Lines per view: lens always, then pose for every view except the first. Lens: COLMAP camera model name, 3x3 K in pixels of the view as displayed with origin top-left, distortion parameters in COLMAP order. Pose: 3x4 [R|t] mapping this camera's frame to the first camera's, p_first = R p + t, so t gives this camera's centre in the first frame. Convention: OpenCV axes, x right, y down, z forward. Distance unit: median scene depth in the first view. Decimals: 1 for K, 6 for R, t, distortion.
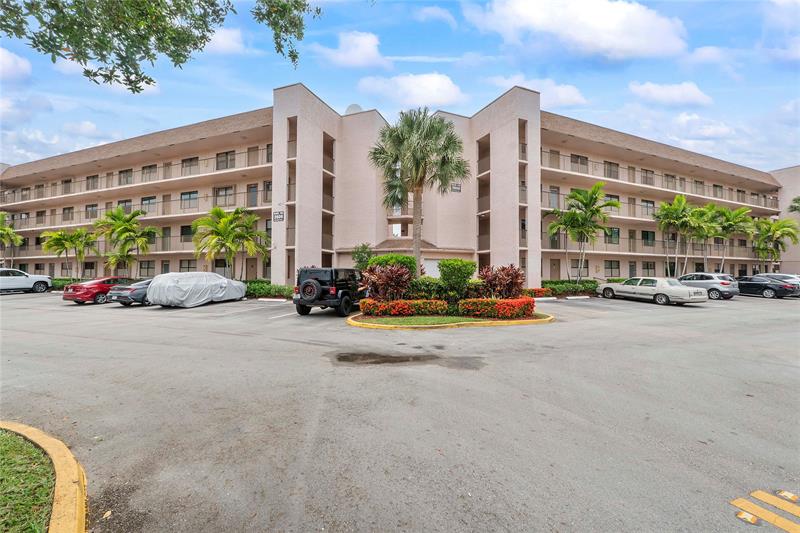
lens RADIAL K [[359.2, 0, 400.0], [0, 359.2, 266.5], [0, 0, 1]] dist [-0.000165, 0.000209]
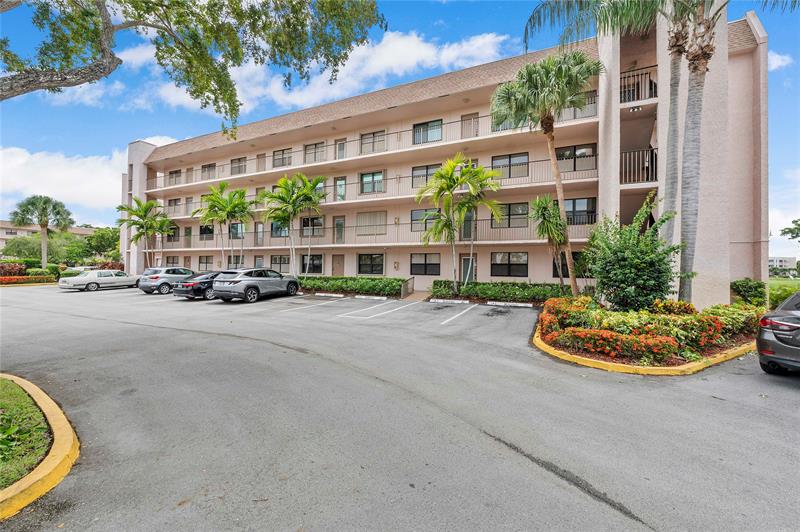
lens RADIAL K [[344.1, 0, 400.0], [0, 344.1, 266.0], [0, 0, 1]] dist [-0.000332, -0.000020]
pose [[0.998476, 0.009641, -0.054334, -0.426184], [-0.009243, 0.999929, 0.007557, 0.003416], [0.054403, -0.007043, 0.998494, 0.178976]]
